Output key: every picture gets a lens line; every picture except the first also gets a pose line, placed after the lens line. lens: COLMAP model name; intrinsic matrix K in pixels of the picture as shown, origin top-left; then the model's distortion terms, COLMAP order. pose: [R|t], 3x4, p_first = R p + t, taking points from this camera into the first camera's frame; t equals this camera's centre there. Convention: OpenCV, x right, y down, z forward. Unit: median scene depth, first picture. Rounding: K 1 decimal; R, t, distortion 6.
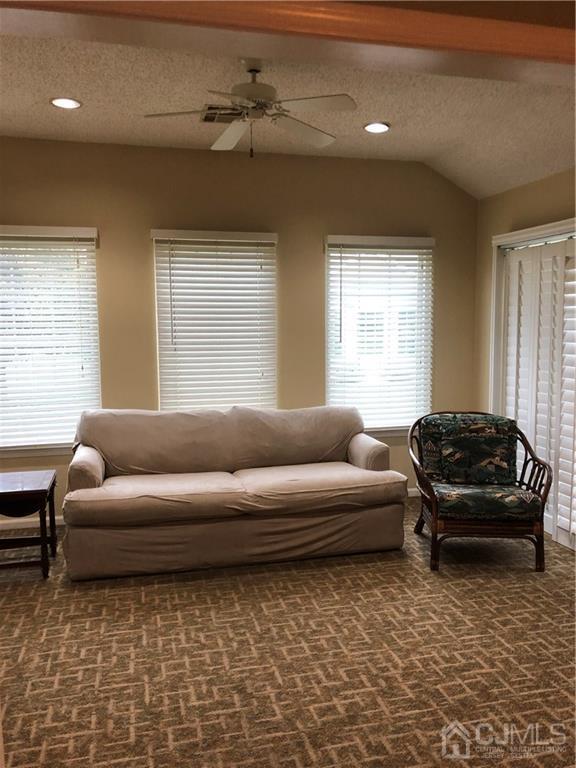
lens RADIAL K [[619.6, 0, 289.0], [0, 619.6, 382.3], [0, 0, 1]] dist [-0.005251, -0.008141]
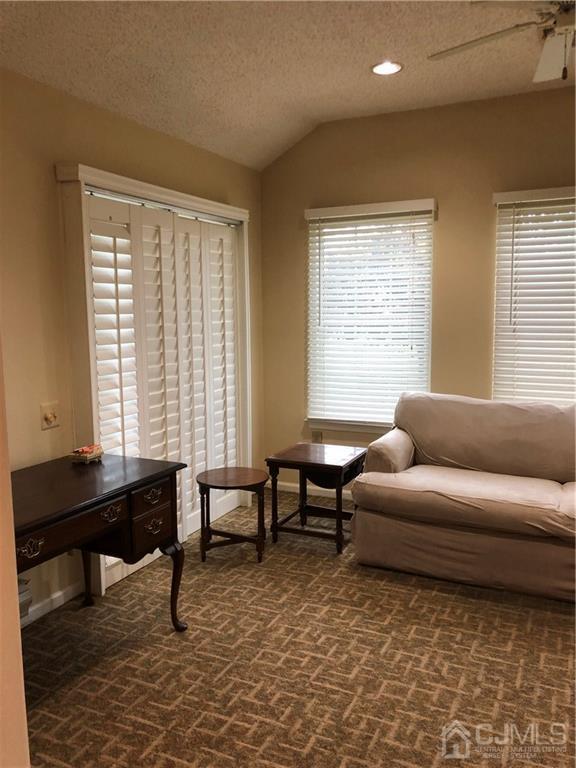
lens RADIAL K [[619.6, 0, 287.9], [0, 619.6, 384.7], [0, 0, 1]] dist [-0.005251, -0.008141]
pose [[0.772621, 0.076623, -0.630227, 0.174837], [-0.057416, 0.997055, 0.050834, -0.005488], [0.632266, -0.003091, 0.774745, 0.182949]]
